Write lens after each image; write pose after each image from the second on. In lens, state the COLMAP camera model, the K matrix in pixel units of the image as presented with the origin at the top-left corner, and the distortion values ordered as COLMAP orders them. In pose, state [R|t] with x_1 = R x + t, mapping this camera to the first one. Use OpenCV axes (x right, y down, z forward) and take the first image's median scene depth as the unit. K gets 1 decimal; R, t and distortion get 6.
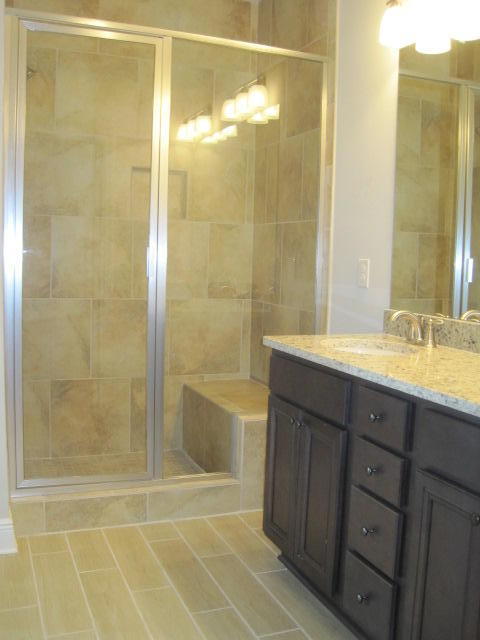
lens RADIAL K [[657.6, 0, 240.6], [0, 657.6, 324.5], [0, 0, 1]] dist [-0.131991, 0.000000]
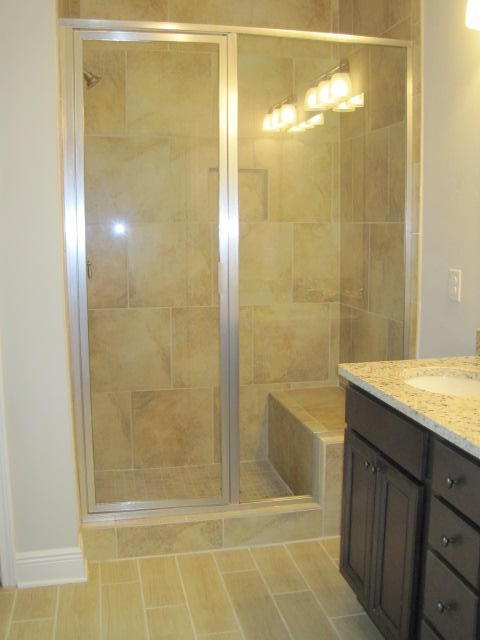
lens RADIAL K [[657.6, 0, 241.2], [0, 657.6, 316.0], [0, 0, 1]] dist [-0.131991, 0.000000]
pose [[0.986130, -0.012589, -0.165494, 0.041840], [0.017239, 0.999495, 0.026690, -0.059460], [0.165075, -0.029173, 0.985850, 0.068628]]
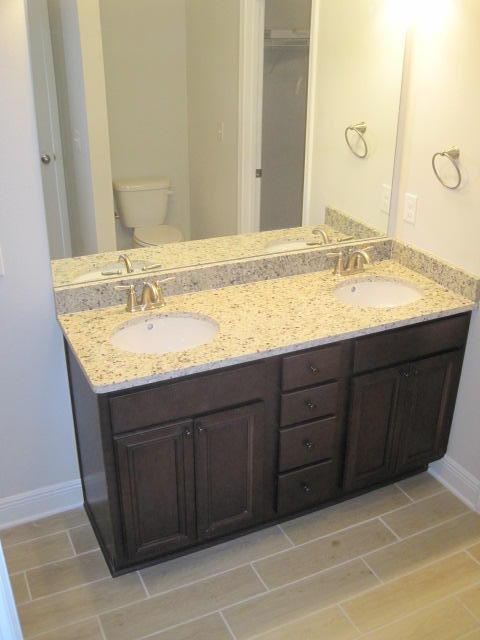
lens RADIAL K [[657.6, 0, 239.6], [0, 657.6, 319.9], [0, 0, 1]] dist [-0.131991, 0.000000]
pose [[-0.067685, -0.455236, 0.887794, -0.504906], [0.089474, 0.883480, 0.459845, -0.314293], [-0.993687, 0.110560, -0.019066, 0.659328]]
